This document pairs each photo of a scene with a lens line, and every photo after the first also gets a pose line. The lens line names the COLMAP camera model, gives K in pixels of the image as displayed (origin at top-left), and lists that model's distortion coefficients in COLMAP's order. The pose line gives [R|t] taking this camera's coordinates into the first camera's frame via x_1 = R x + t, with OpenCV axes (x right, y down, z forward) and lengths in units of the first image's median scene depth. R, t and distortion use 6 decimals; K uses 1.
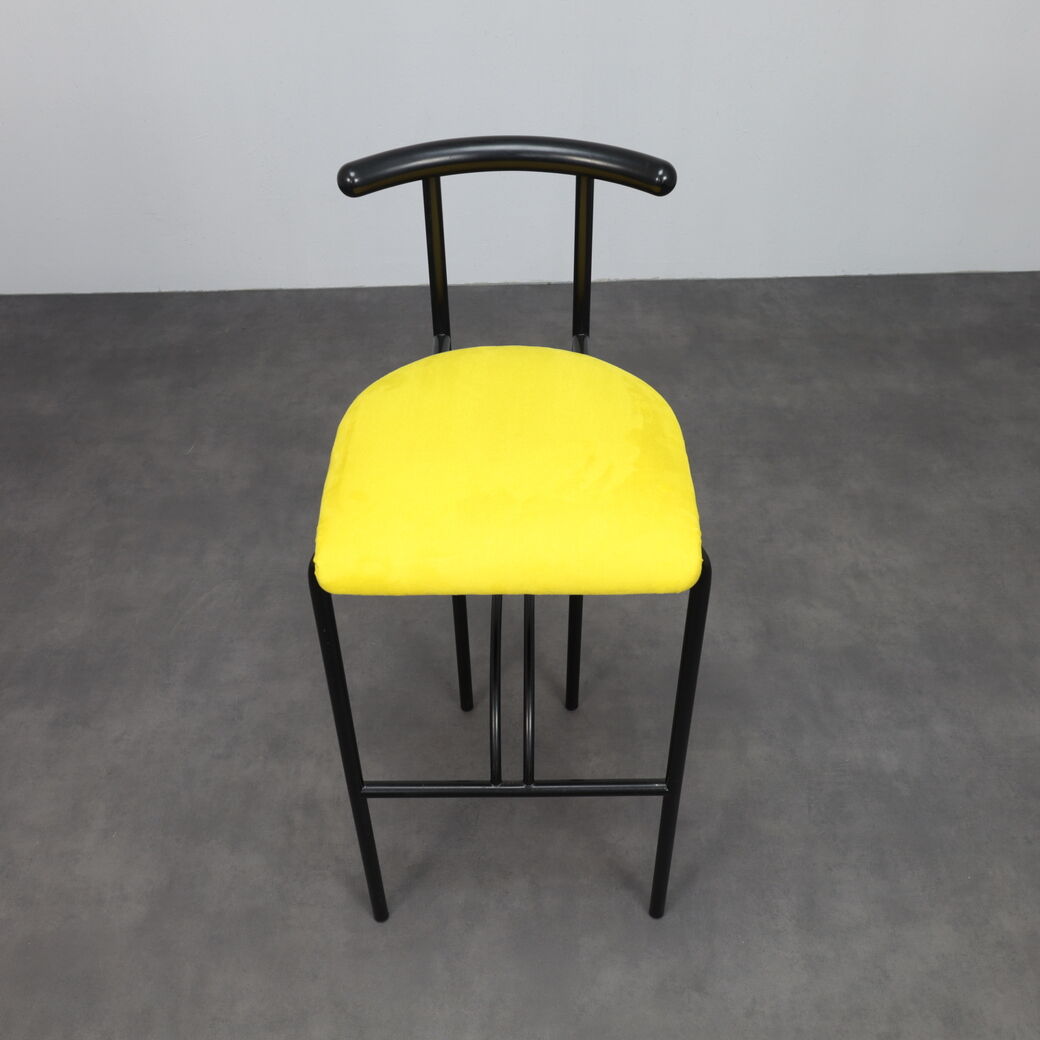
lens RADIAL K [[697.3, 0, 497.6], [0, 697.3, 519.9], [0, 0, 1]] dist [-0.009990, 0.000139]
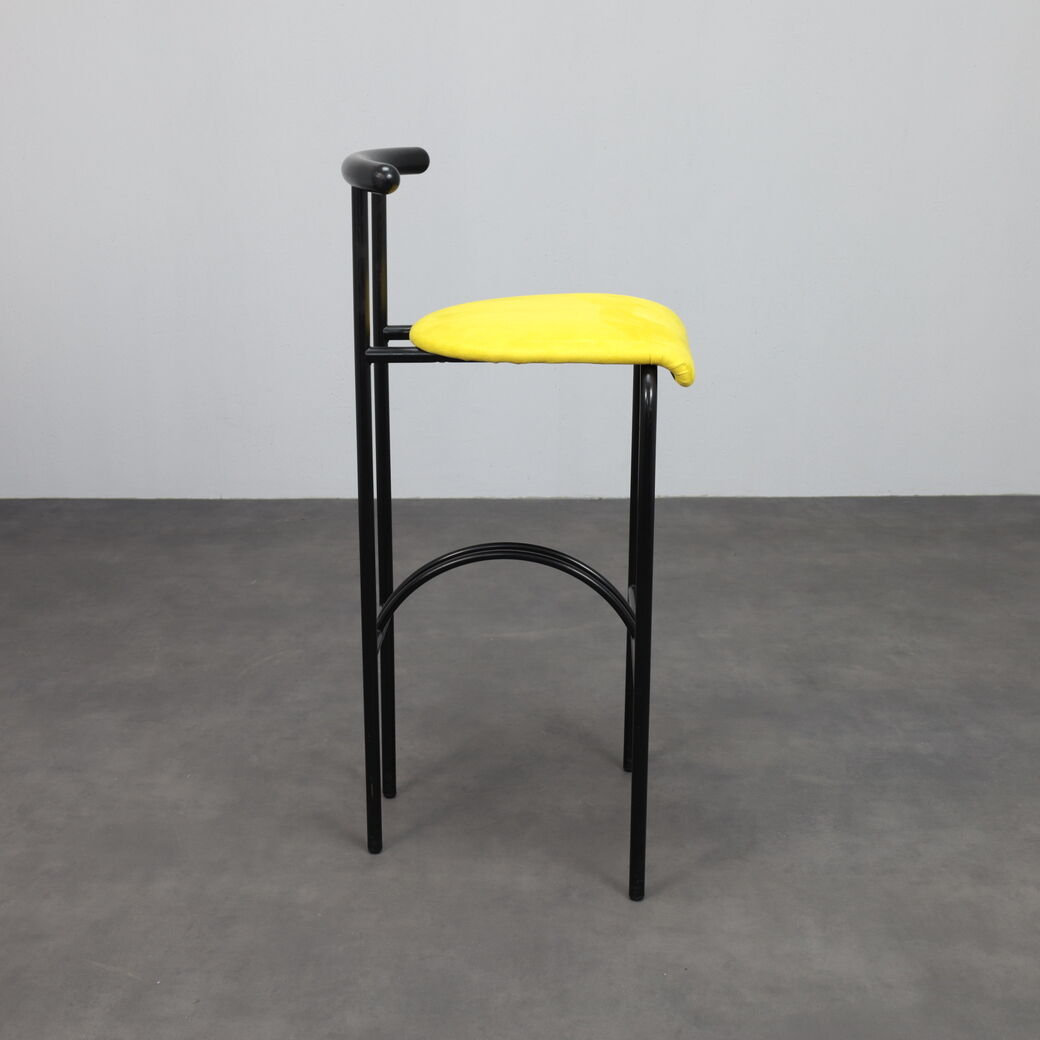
lens RADIAL K [[1582.7, 0, 520.0], [0, 1582.7, 520.0], [0, 0, 1]] dist [-0.033655, 0.049271]
pose [[0.999864, 0.007902, -0.014494, -0.012298], [-0.015362, 0.766835, -0.641660, 1.427752], [0.006044, 0.641795, 0.766852, -0.923388]]
